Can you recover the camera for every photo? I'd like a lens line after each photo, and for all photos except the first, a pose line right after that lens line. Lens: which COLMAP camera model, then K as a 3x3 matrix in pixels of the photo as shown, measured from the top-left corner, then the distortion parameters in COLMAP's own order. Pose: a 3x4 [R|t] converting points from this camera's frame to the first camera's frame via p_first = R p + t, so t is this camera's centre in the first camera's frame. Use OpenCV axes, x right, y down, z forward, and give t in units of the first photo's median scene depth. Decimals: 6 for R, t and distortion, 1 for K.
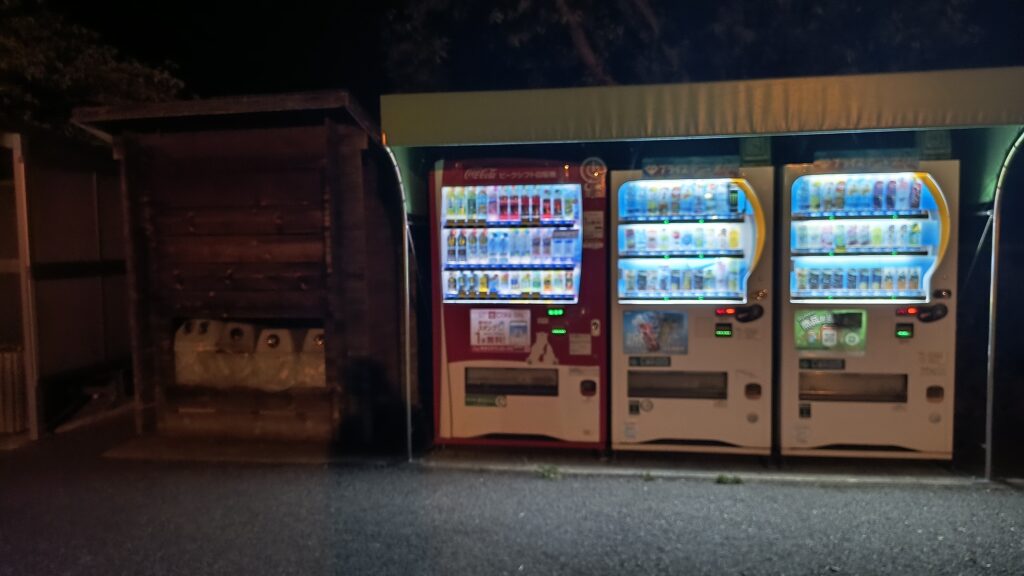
lens RADIAL K [[677.0, 0, 512.0], [0, 677.0, 288.0], [0, 0, 1]] dist [-0.003787, -0.002563]
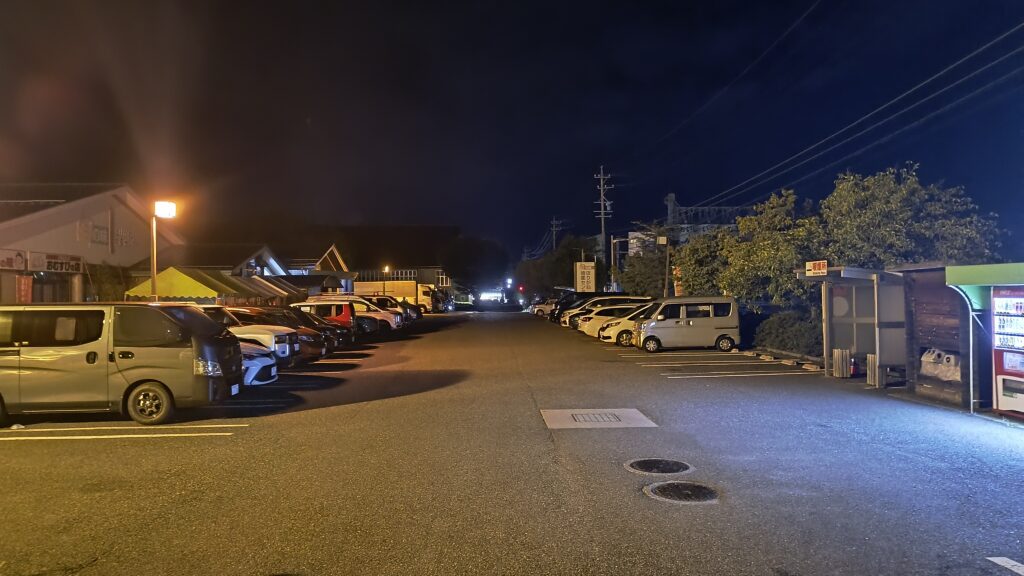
lens RADIAL K [[677.0, 0, 512.0], [0, 677.0, 288.0], [0, 0, 1]] dist [-0.003787, -0.002563]
pose [[0.175341, -0.002483, -0.984505, 1.838732], [-0.042708, 0.999036, -0.010126, -0.088764], [0.983581, 0.043821, 0.175066, -0.994058]]
